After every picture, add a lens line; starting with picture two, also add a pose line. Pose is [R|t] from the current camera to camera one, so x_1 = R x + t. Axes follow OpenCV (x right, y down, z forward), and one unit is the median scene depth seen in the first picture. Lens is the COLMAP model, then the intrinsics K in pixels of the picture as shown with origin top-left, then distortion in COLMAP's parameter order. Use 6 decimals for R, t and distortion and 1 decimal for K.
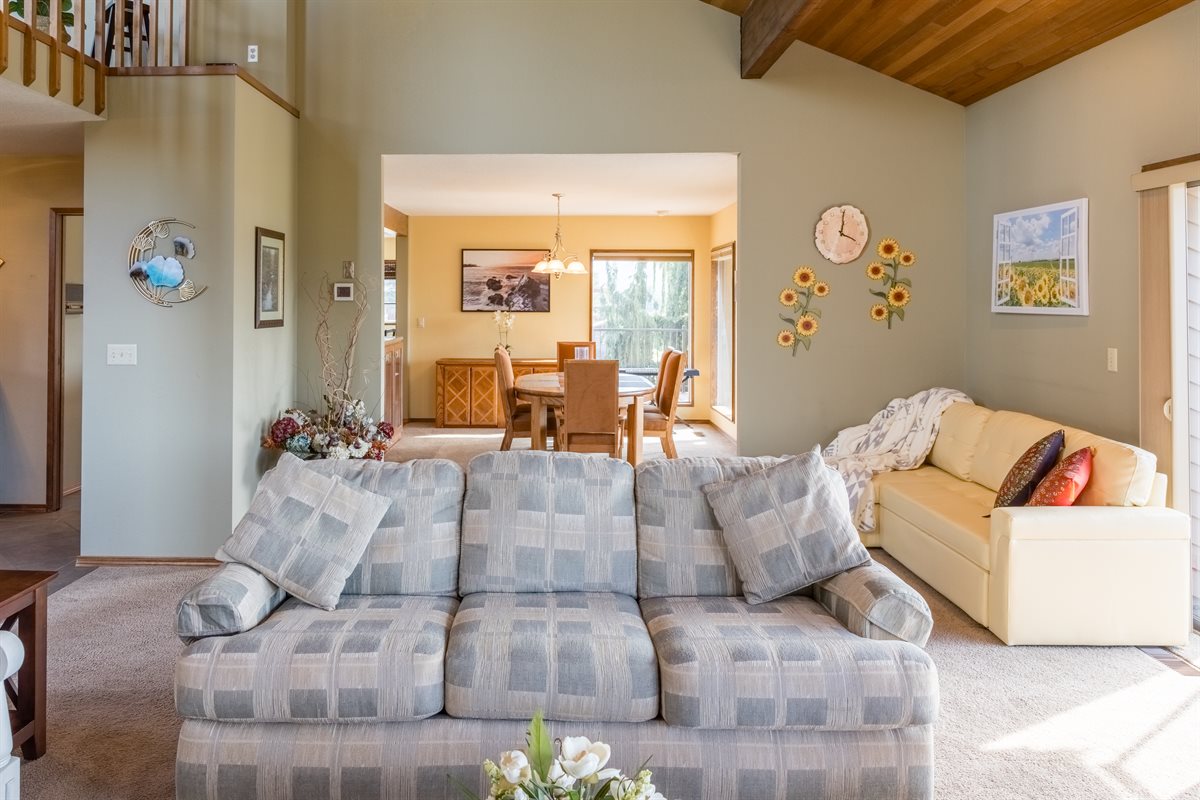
lens RADIAL K [[874.5, 0, 600.1], [0, 874.5, 316.3], [0, 0, 1]] dist [0.004830, 0.001457]
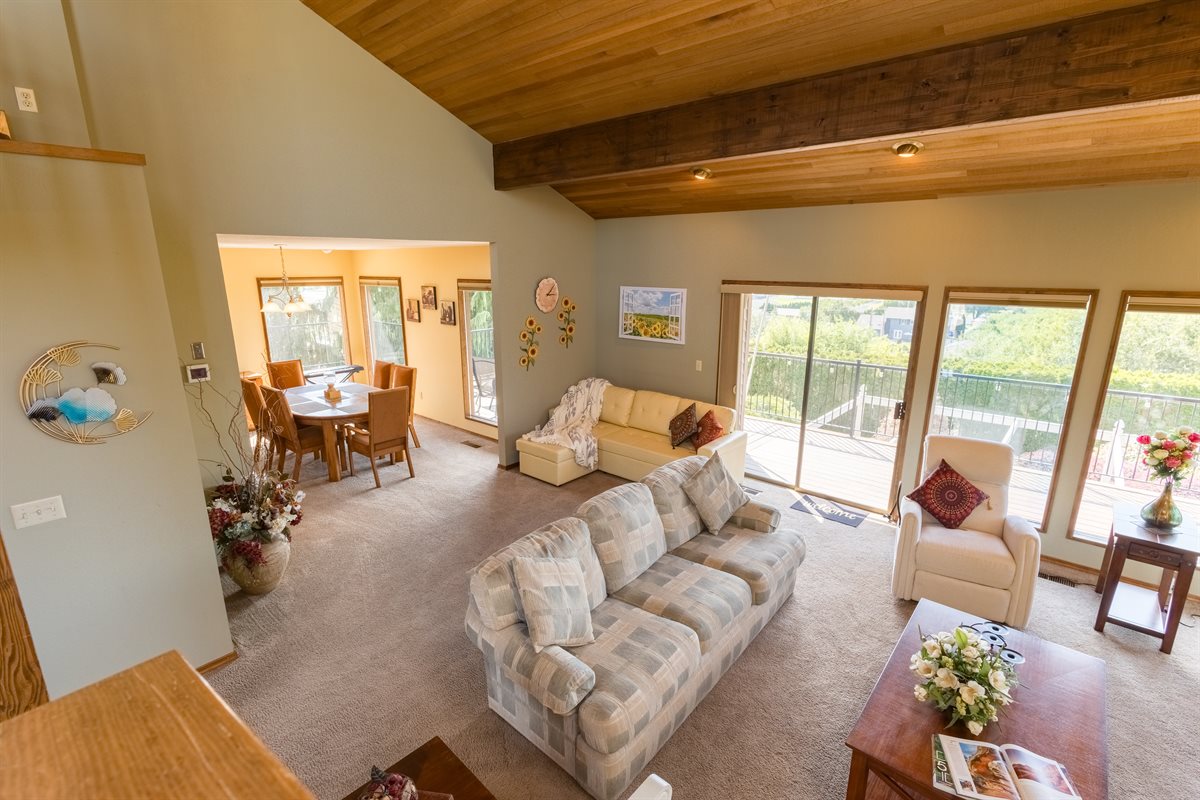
lens RADIAL K [[551.2, 0, 600.0], [0, 551.2, 400.0], [0, 0, 1]] dist [-0.004085, -0.000517]
pose [[0.637258, -0.185020, 0.748111, -0.544807], [-0.002480, 0.970255, 0.242072, -0.174726], [-0.770646, -0.156118, 0.617844, 0.274386]]
